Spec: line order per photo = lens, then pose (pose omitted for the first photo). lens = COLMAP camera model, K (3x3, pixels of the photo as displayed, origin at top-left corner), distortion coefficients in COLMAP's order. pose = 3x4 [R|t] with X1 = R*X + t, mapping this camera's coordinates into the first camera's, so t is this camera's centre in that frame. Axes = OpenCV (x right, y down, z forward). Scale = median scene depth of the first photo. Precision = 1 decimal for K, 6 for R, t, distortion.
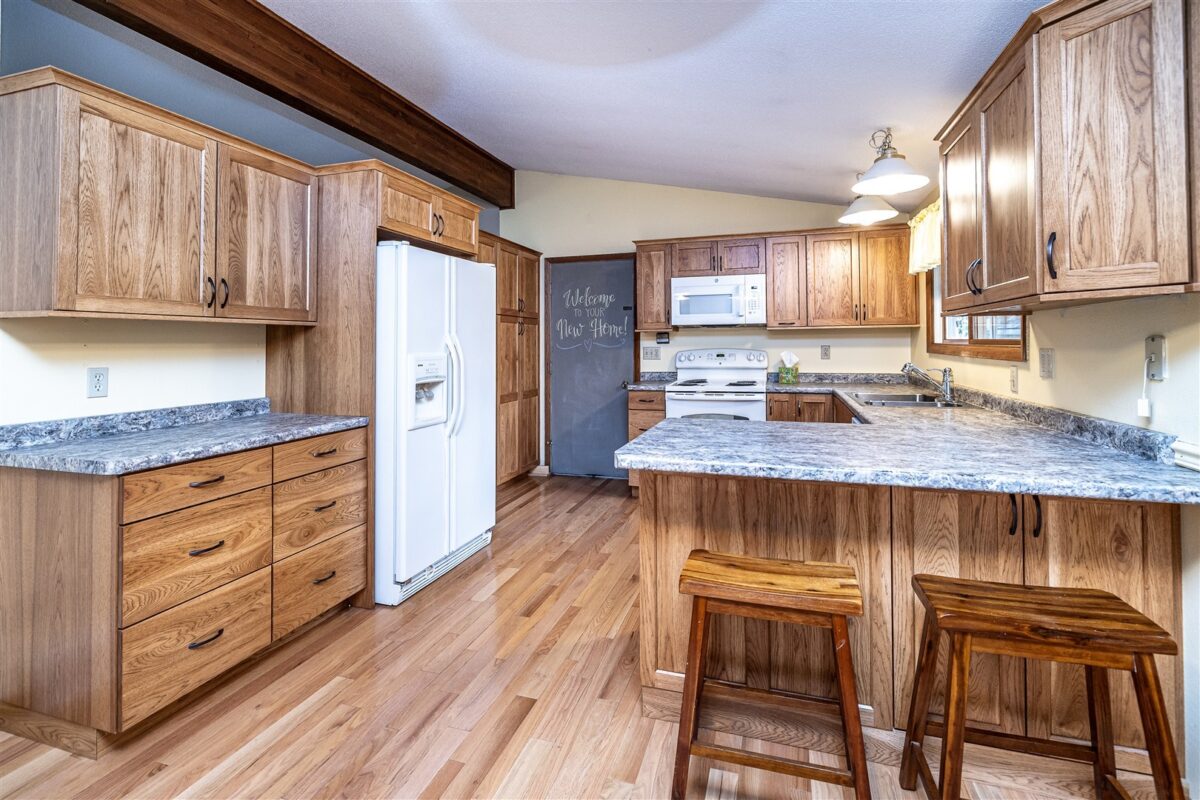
lens RADIAL K [[565.9, 0, 600.5], [0, 565.9, 333.6], [0, 0, 1]] dist [-0.002662, -0.000500]
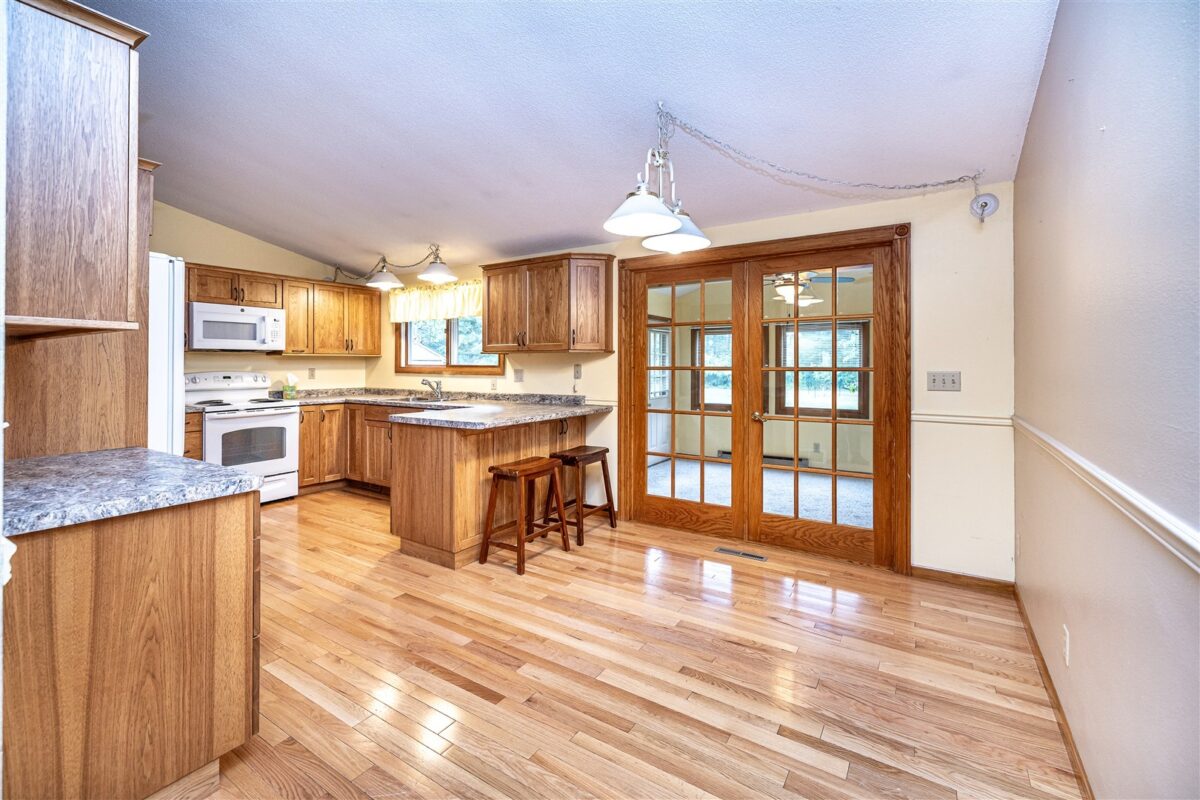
lens RADIAL K [[513.9, 0, 597.9], [0, 513.9, 366.4], [0, 0, 1]] dist [0.000245, 0.000024]
pose [[0.263444, 0.004732, 0.964663, -0.645114], [-0.018401, 0.999831, 0.000120, 0.004588], [-0.964499, -0.017782, 0.263487, 0.058628]]
